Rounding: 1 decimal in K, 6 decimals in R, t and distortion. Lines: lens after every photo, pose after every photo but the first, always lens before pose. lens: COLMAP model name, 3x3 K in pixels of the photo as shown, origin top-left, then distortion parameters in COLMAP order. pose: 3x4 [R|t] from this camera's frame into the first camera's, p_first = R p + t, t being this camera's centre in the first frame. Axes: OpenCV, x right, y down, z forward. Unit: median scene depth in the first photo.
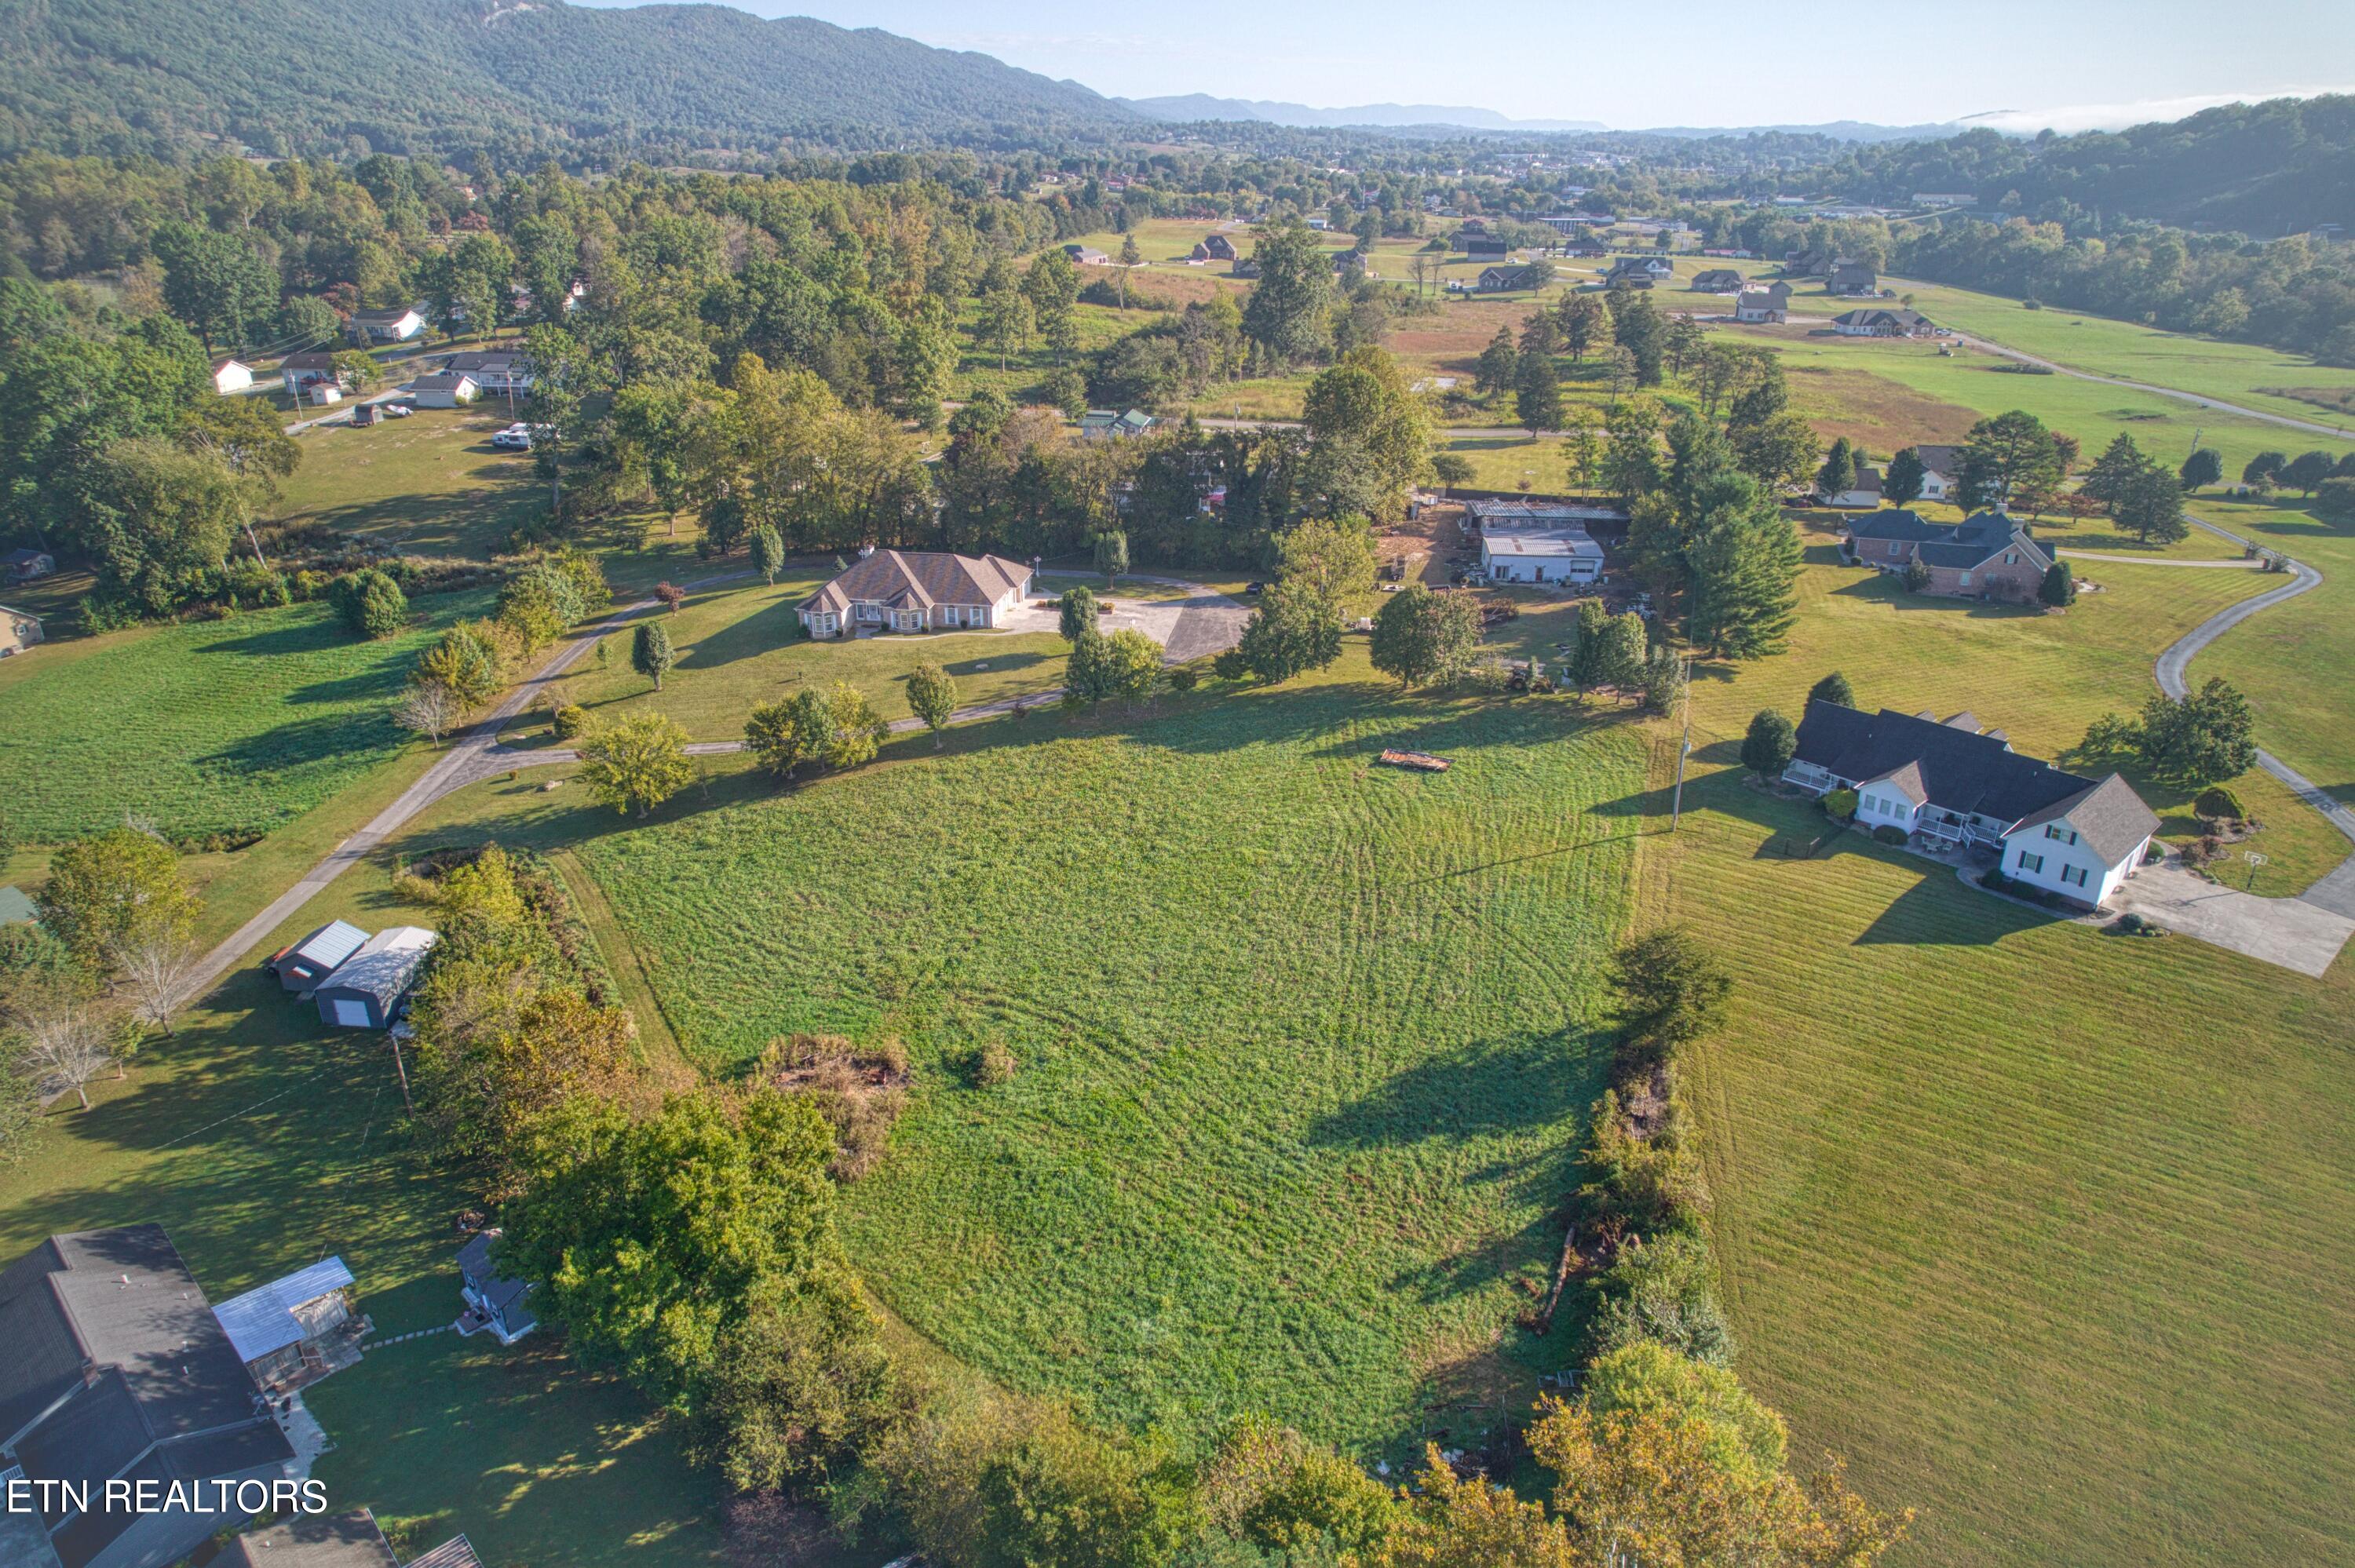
lens RADIAL K [[1509.8, 0, 1194.7], [0, 1509.8, 776.2], [0, 0, 1]] dist [-0.075766, 0.066701]
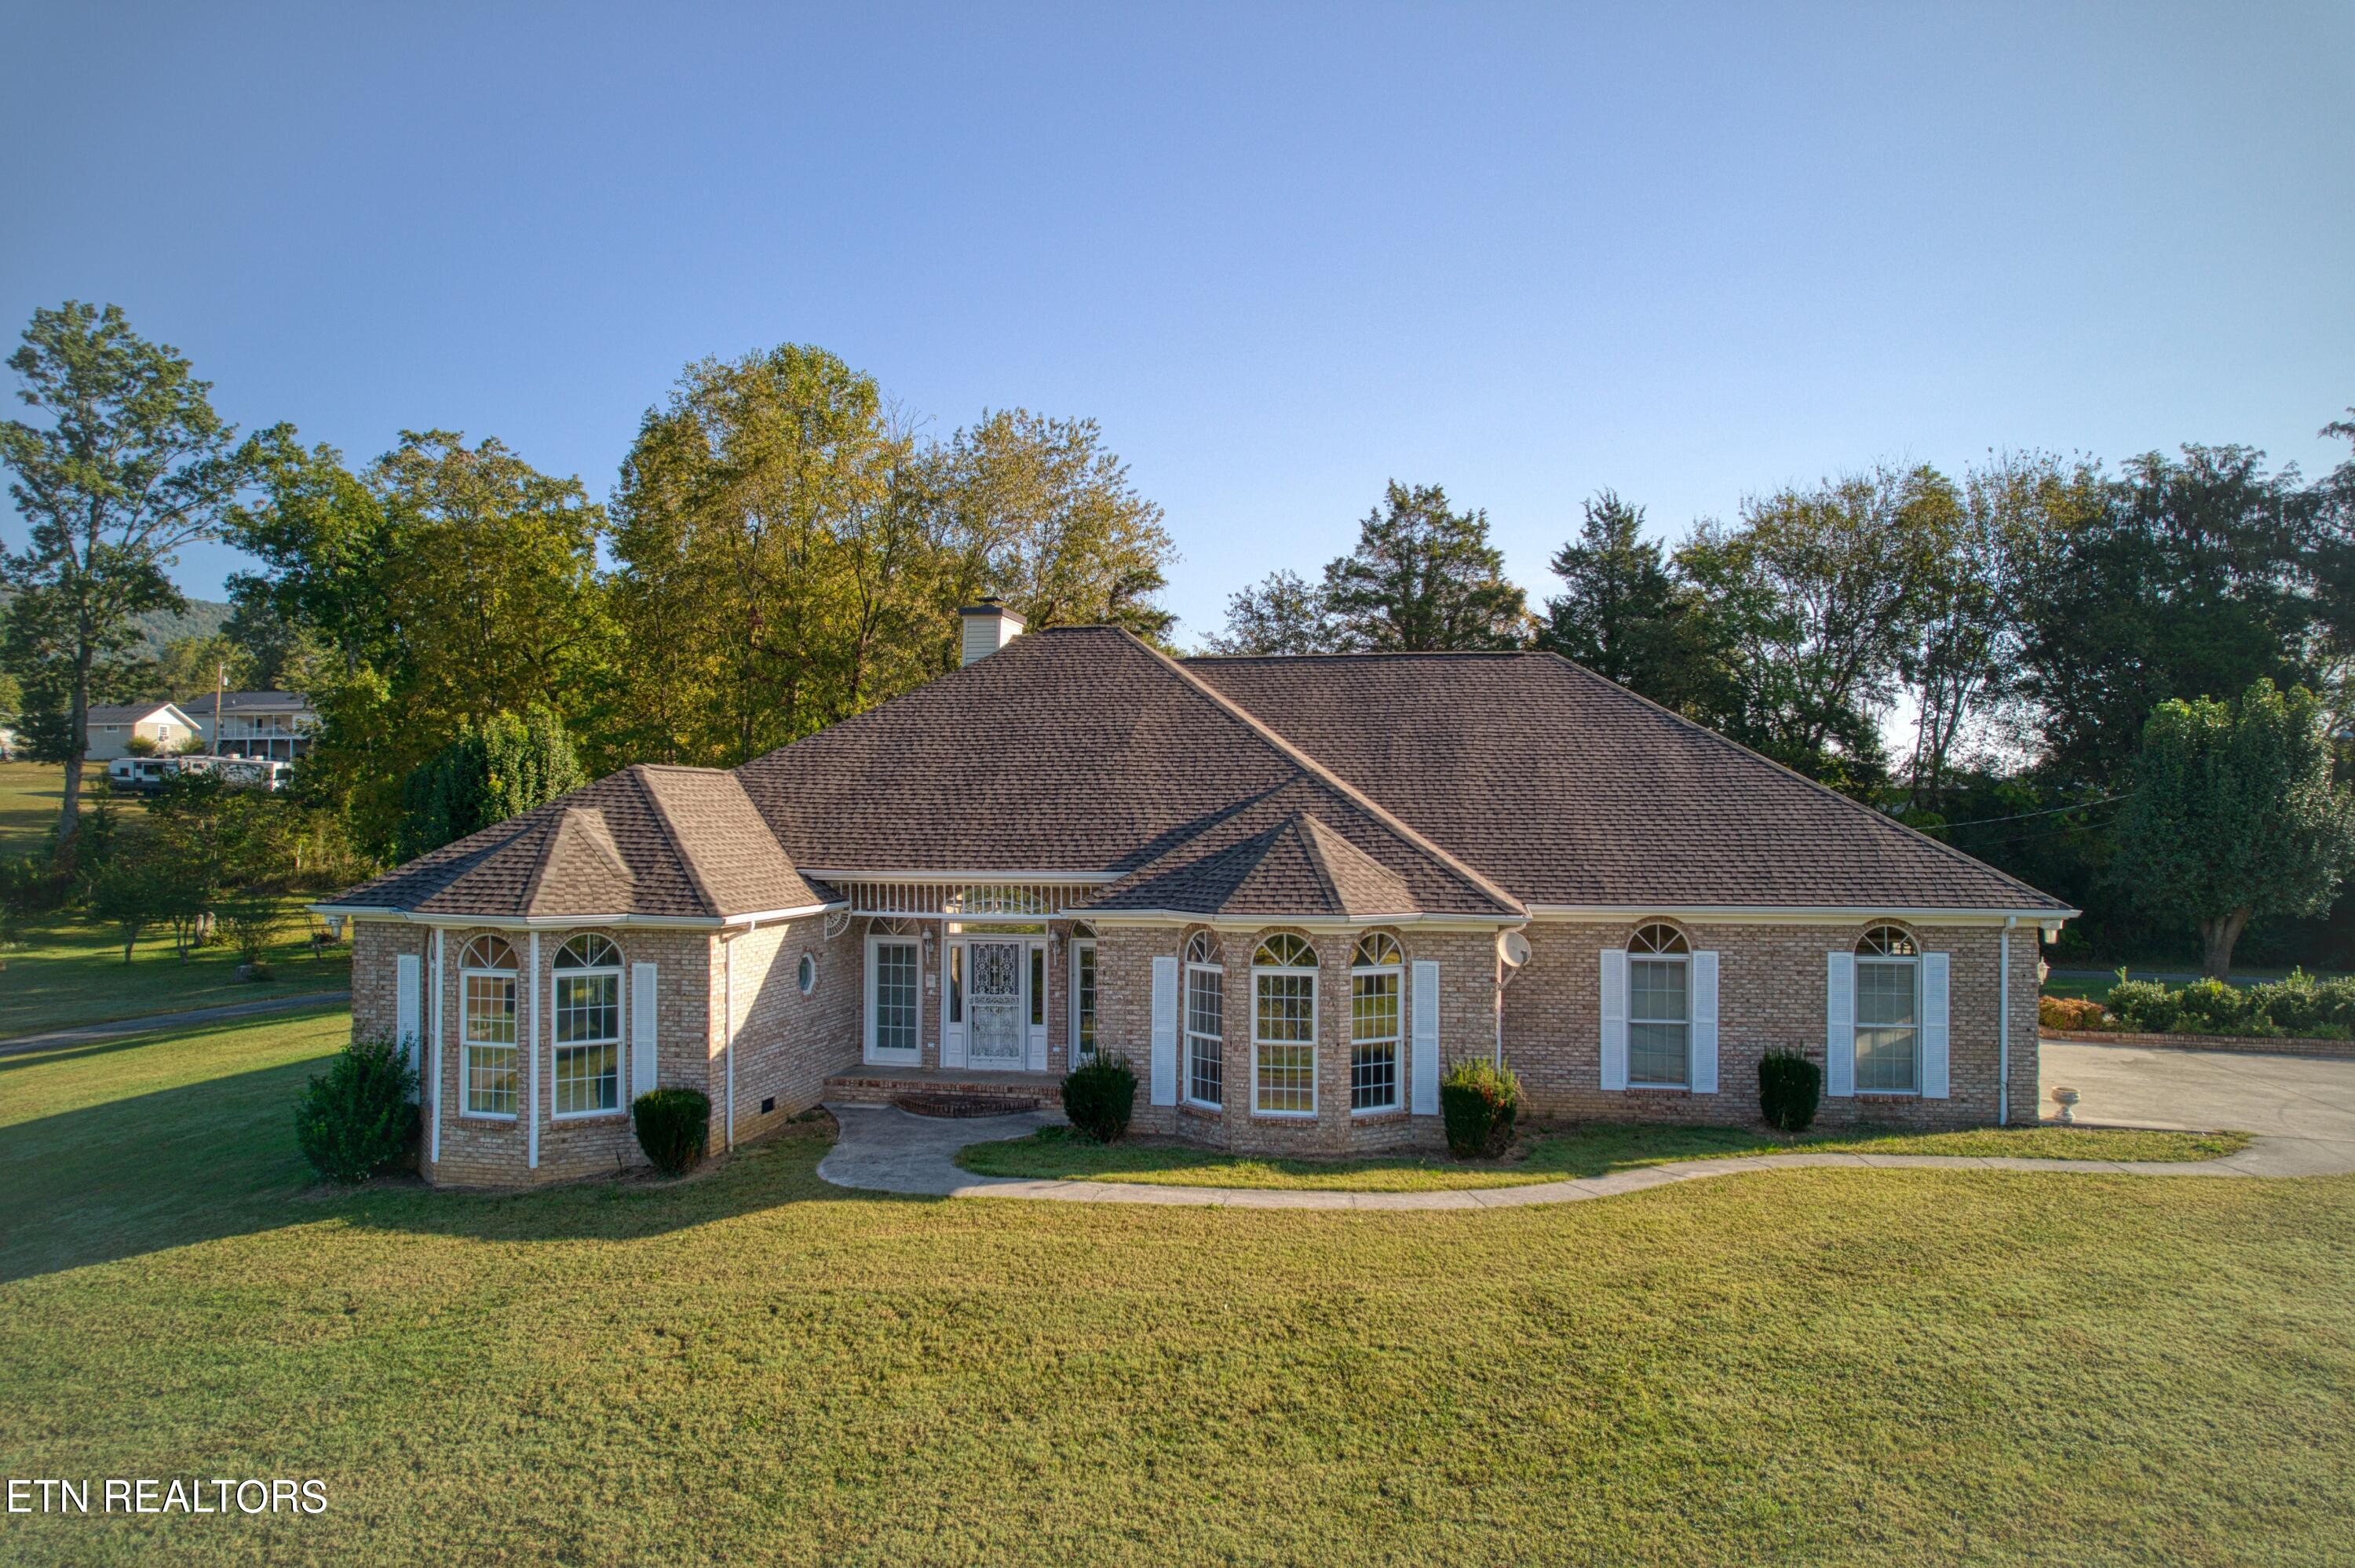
lens RADIAL K [[1509.8, 0, 1174.9], [0, 1509.8, 786.4], [0, 0, 1]] dist [-0.075766, 0.066701]
pose [[0.998784, 0.000260, -0.049290, -0.223645], [-0.020686, 0.909873, -0.414372, -0.085157], [0.044740, 0.414888, 0.908772, 1.022117]]
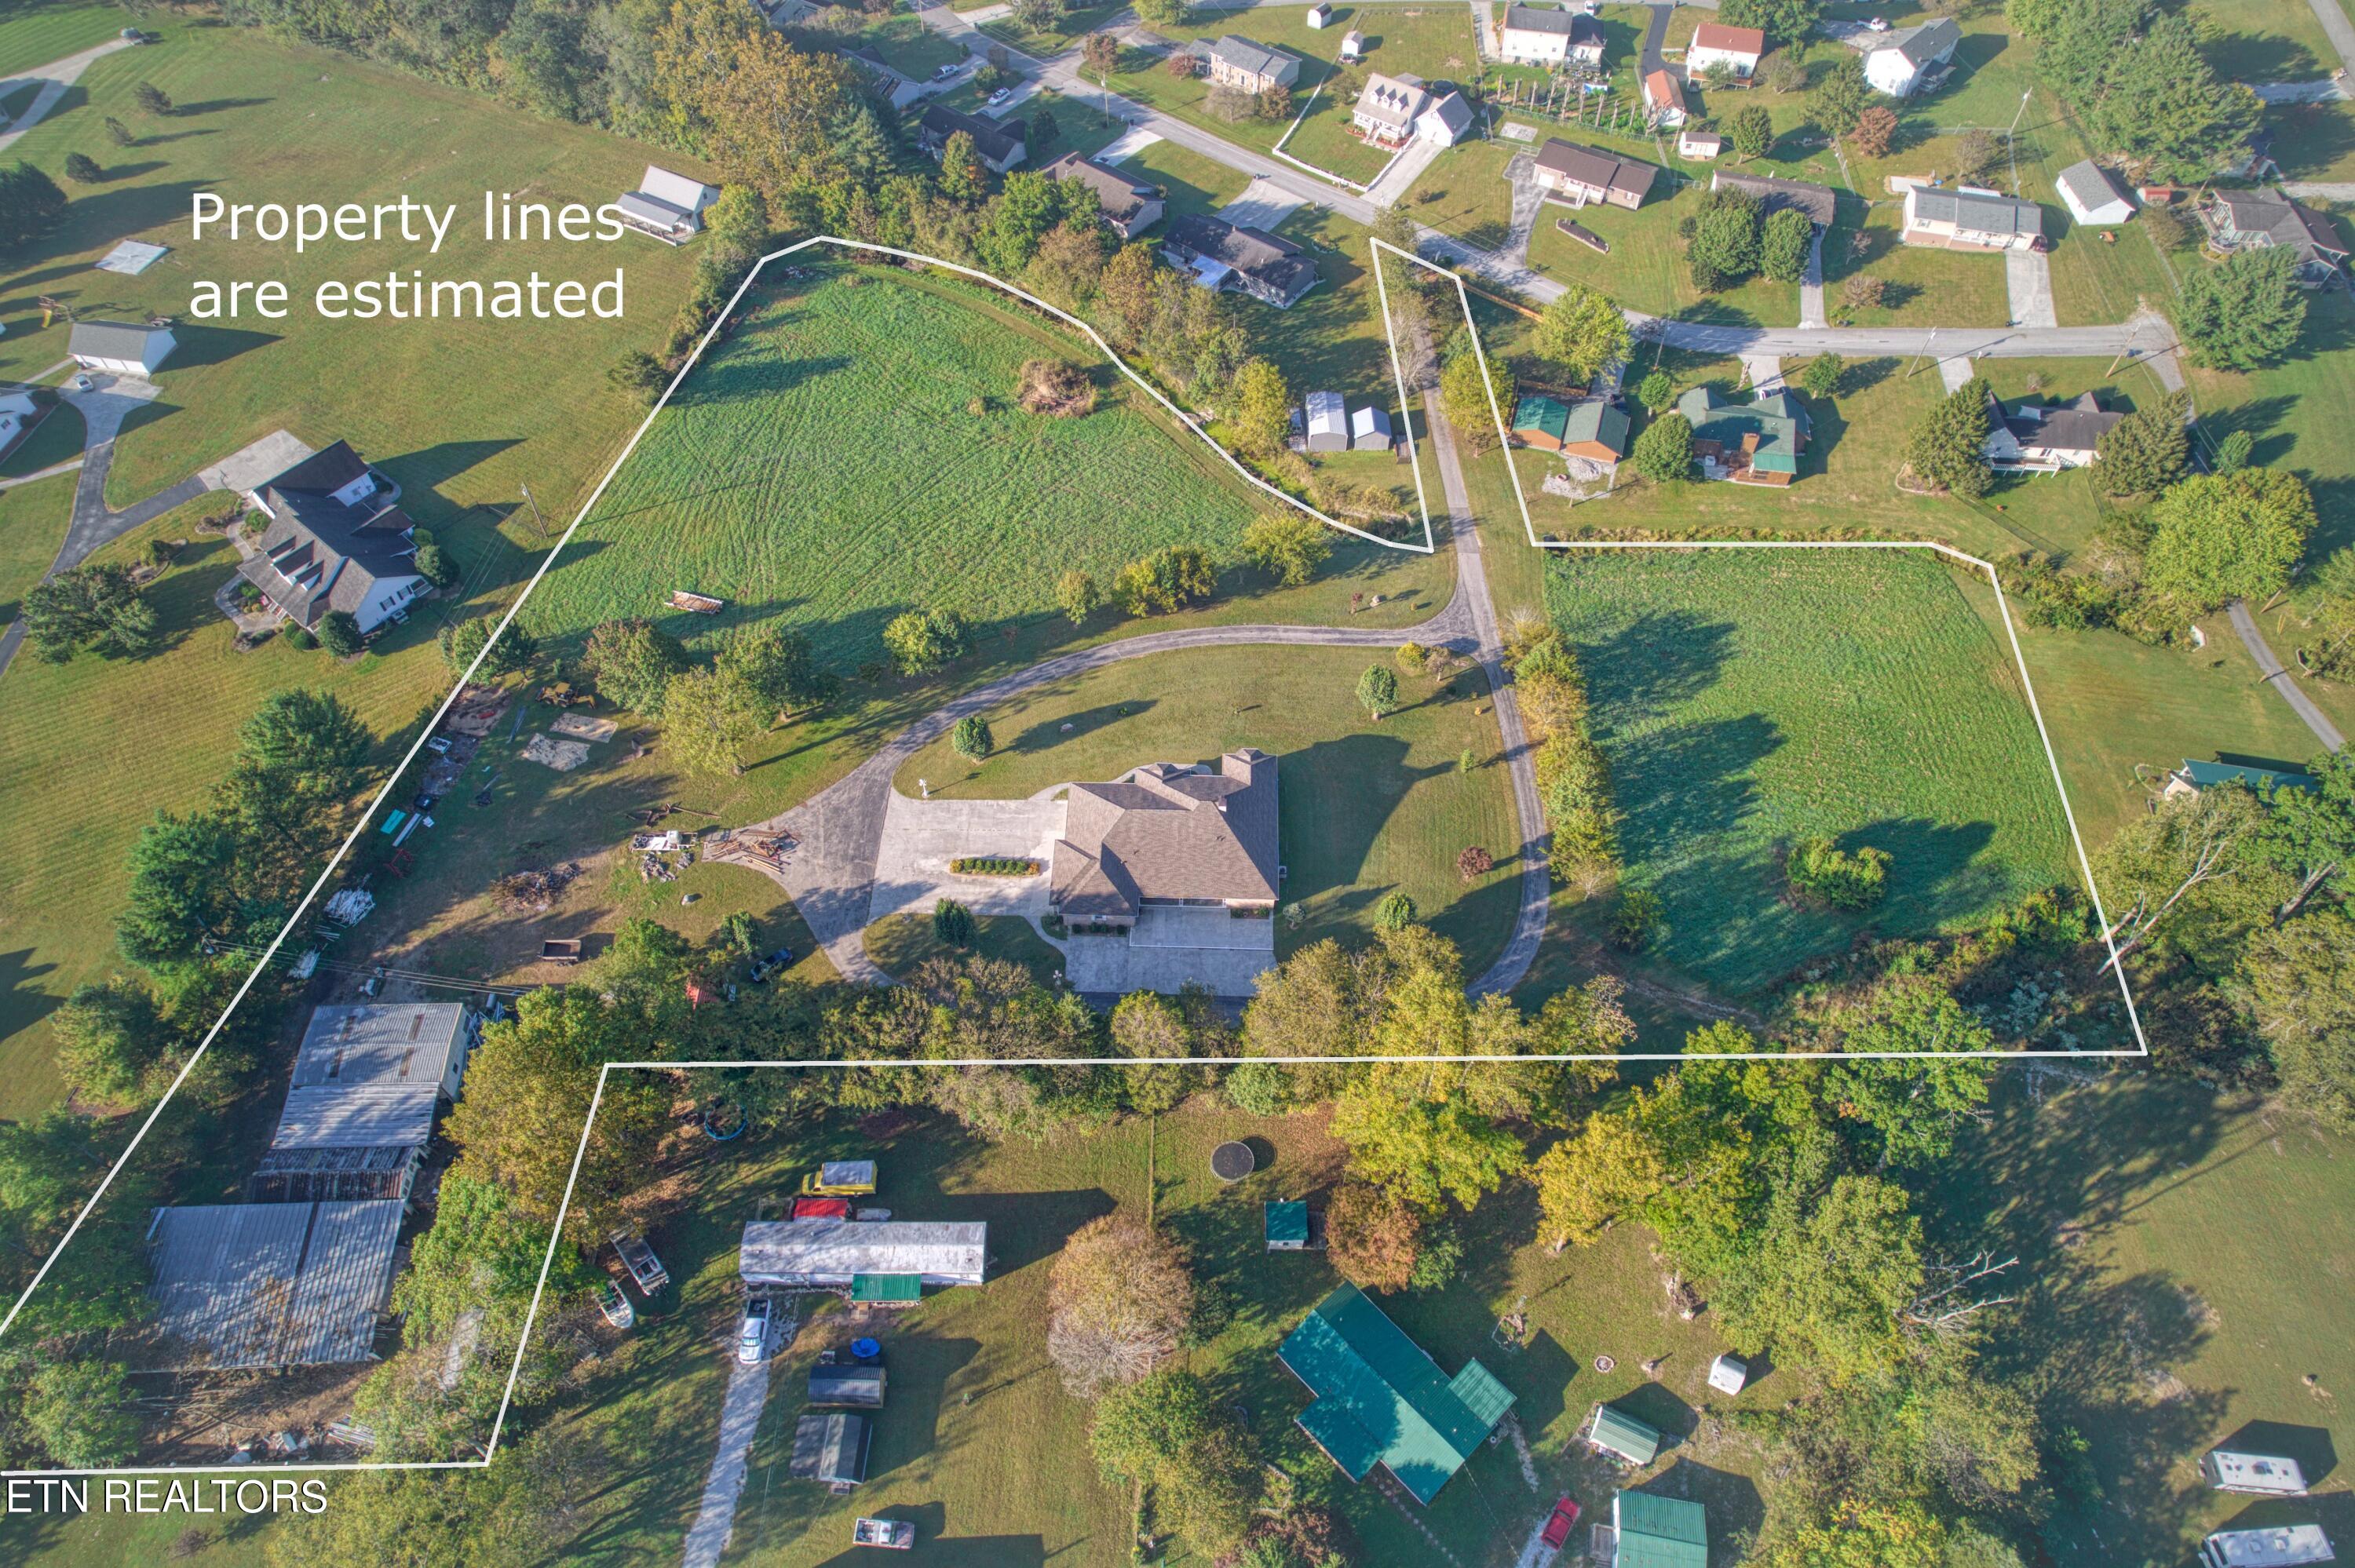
lens RADIAL K [[1509.8, 0, 1189.8], [0, 1509.8, 789.7], [0, 0, 1]] dist [-0.075766, 0.066701]
pose [[-0.993666, 0.082606, -0.076186, -0.154955], [-0.055908, 0.224701, 0.972823, -1.181192], [0.097480, 0.970920, -0.218660, 1.392668]]
